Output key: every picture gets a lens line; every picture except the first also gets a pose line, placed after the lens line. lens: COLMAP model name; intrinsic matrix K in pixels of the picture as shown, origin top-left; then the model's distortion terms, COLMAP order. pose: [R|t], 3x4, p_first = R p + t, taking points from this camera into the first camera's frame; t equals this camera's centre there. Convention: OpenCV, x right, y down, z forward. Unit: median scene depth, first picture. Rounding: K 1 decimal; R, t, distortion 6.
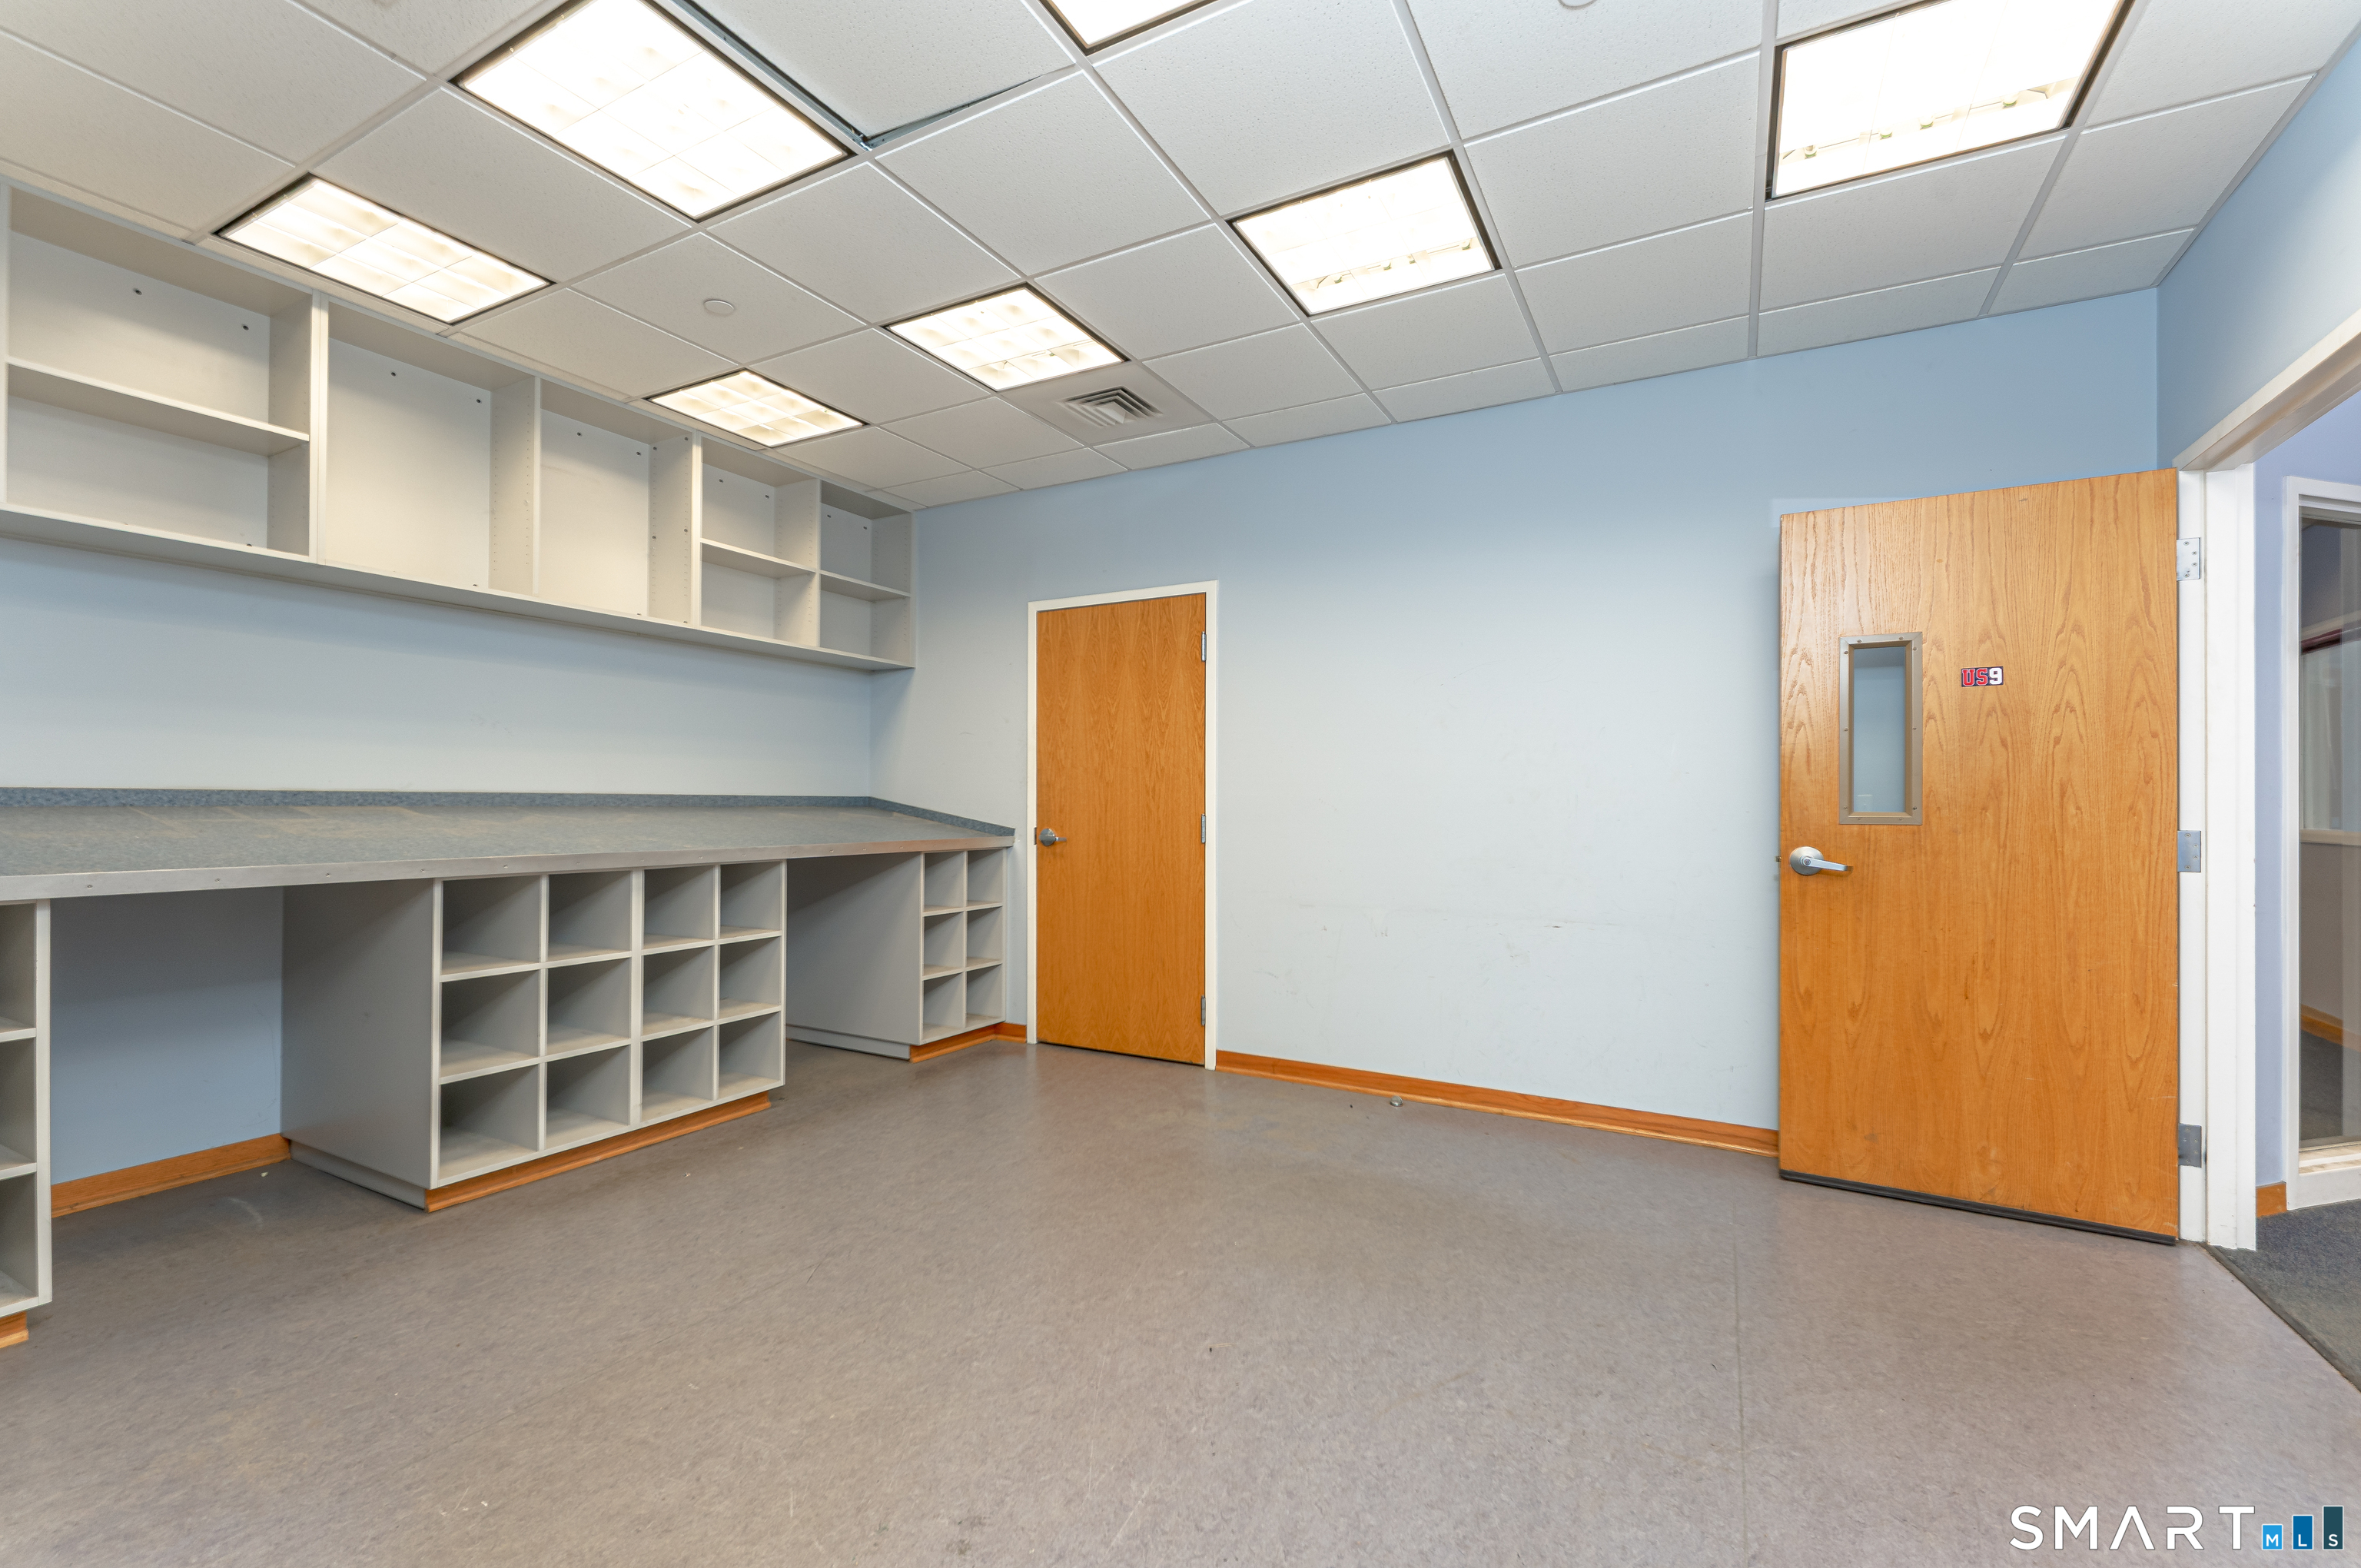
lens RADIAL K [[964.5, 0, 1180.5], [0, 964.5, 784.0], [0, 0, 1]] dist [-0.001239, -0.000179]
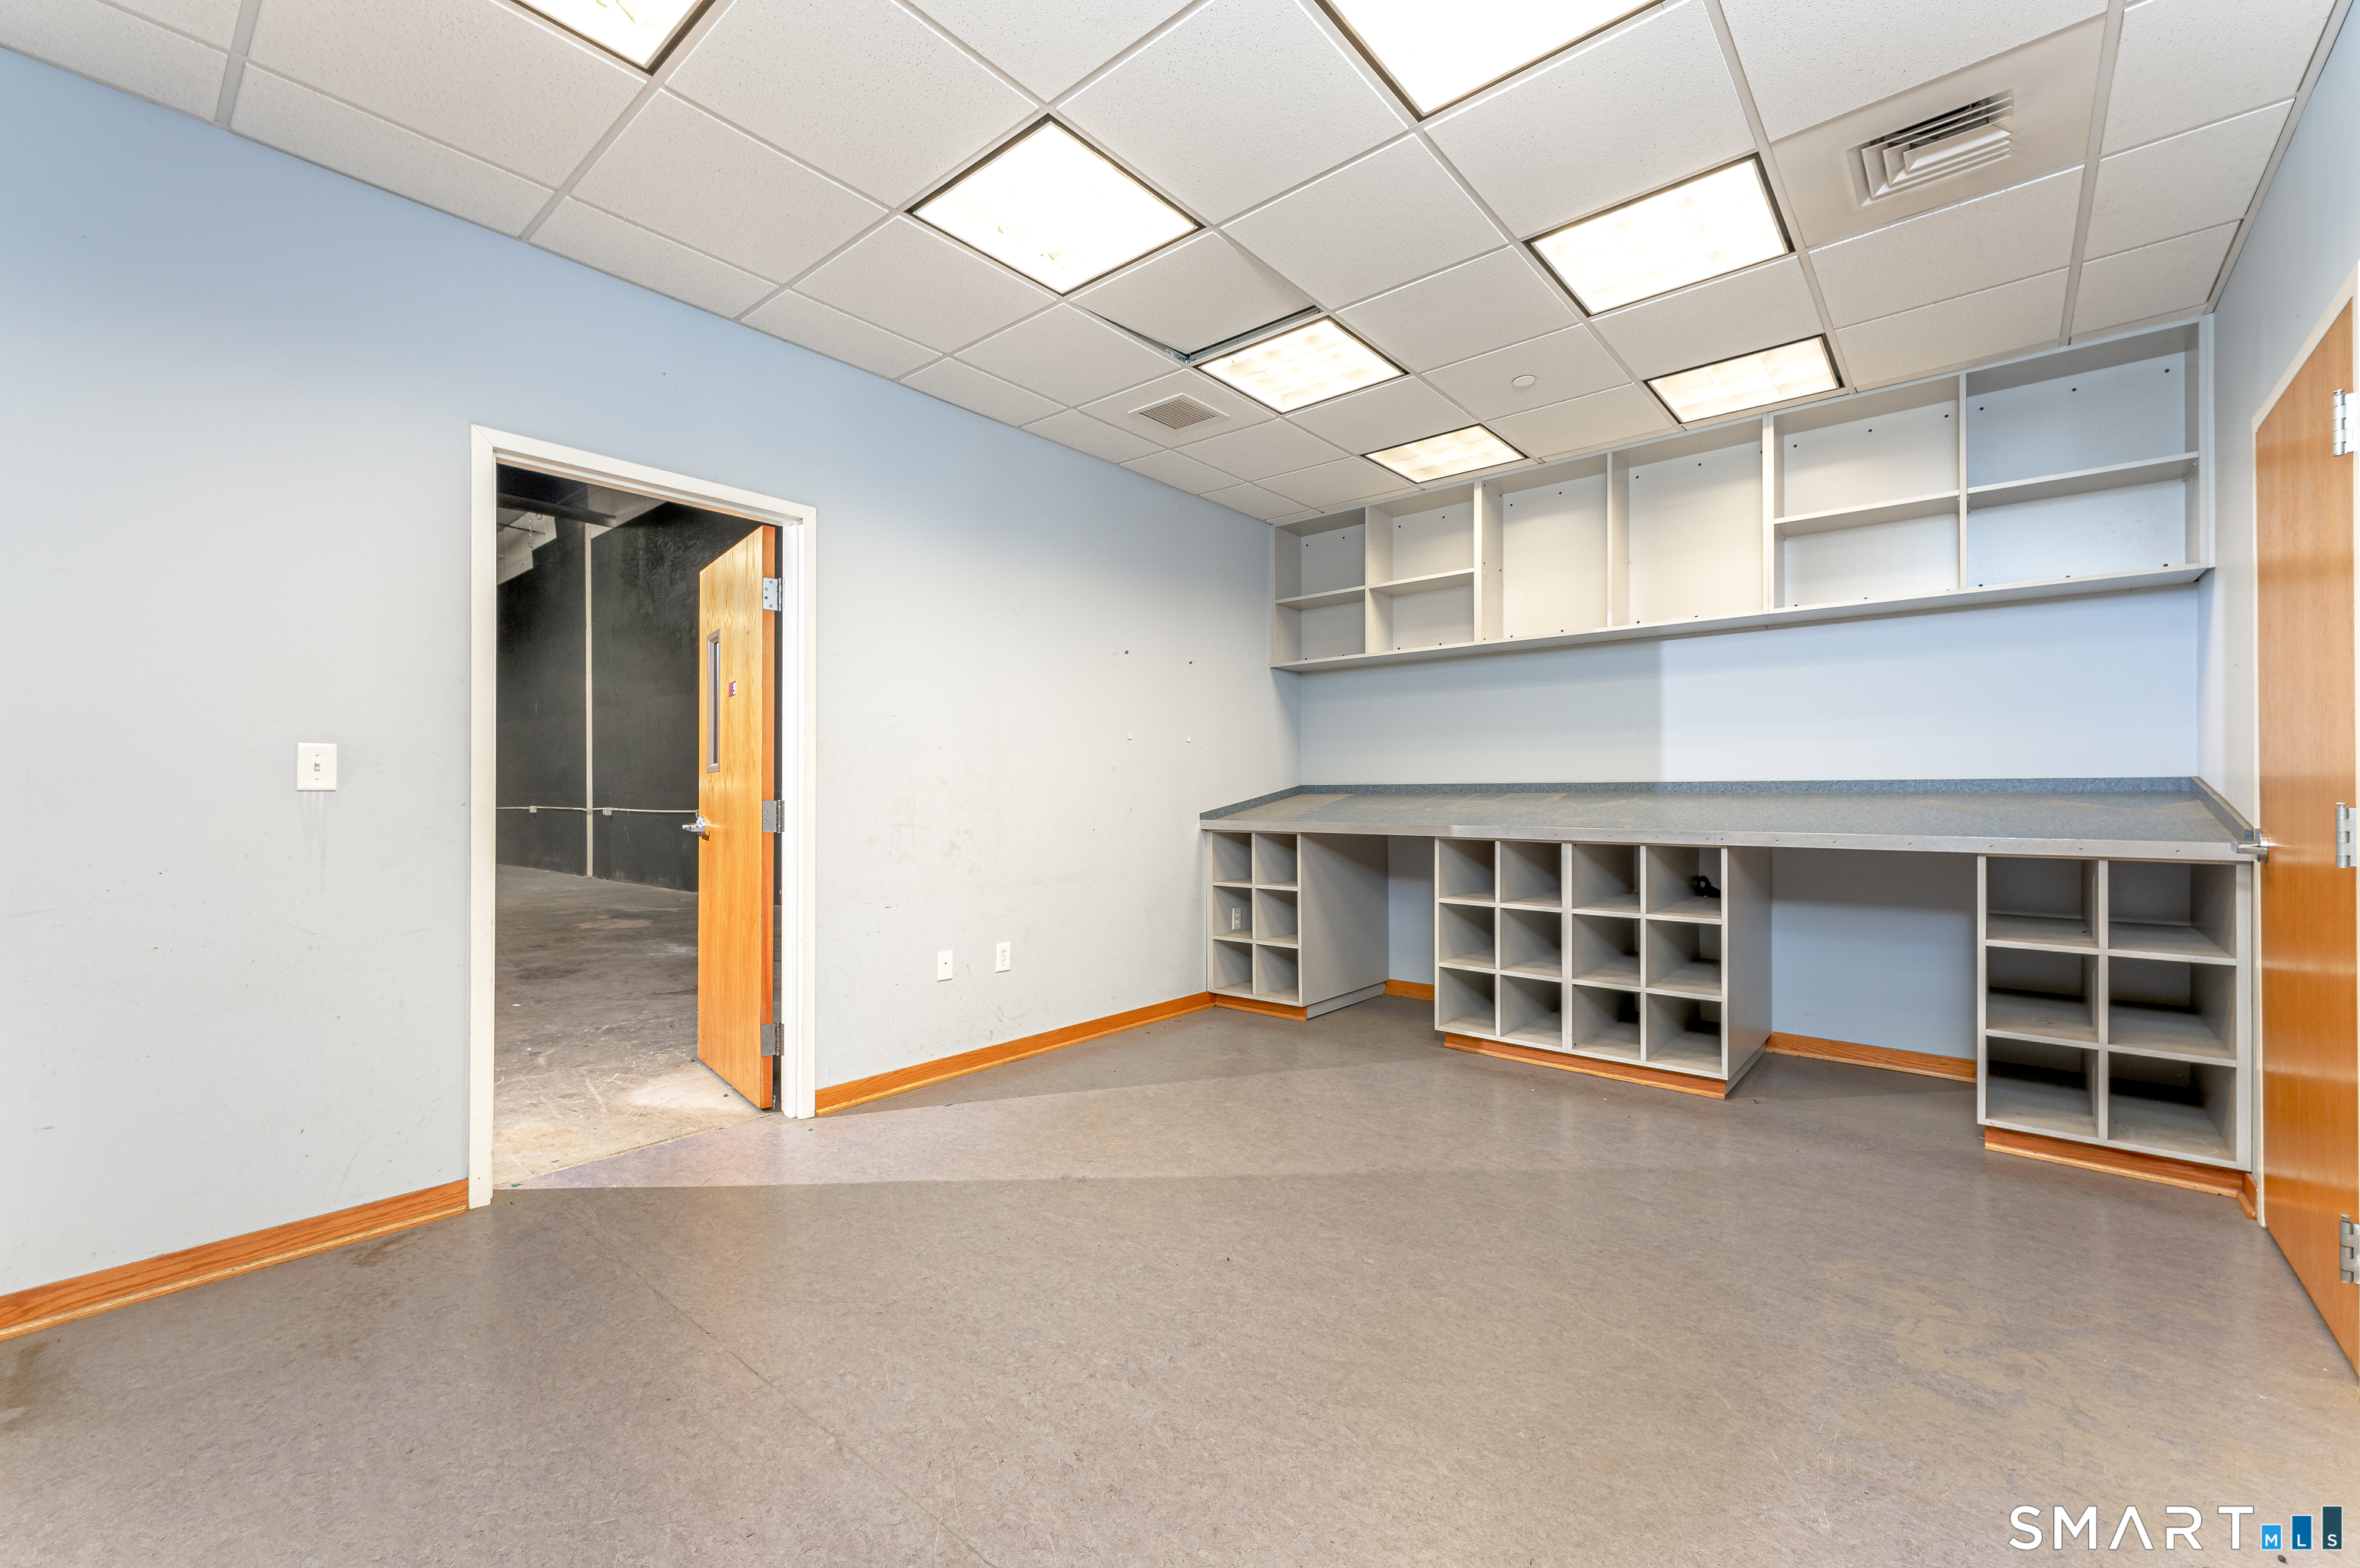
lens RADIAL K [[978.8, 0, 1180.0], [0, 978.8, 784.0], [0, 0, 1]] dist [0.016041, 0.000019]
pose [[-0.196534, -0.010408, -0.980442, 0.920593], [0.023424, 0.999608, -0.015307, 0.023439], [0.980217, -0.025974, -0.196213, 0.905201]]
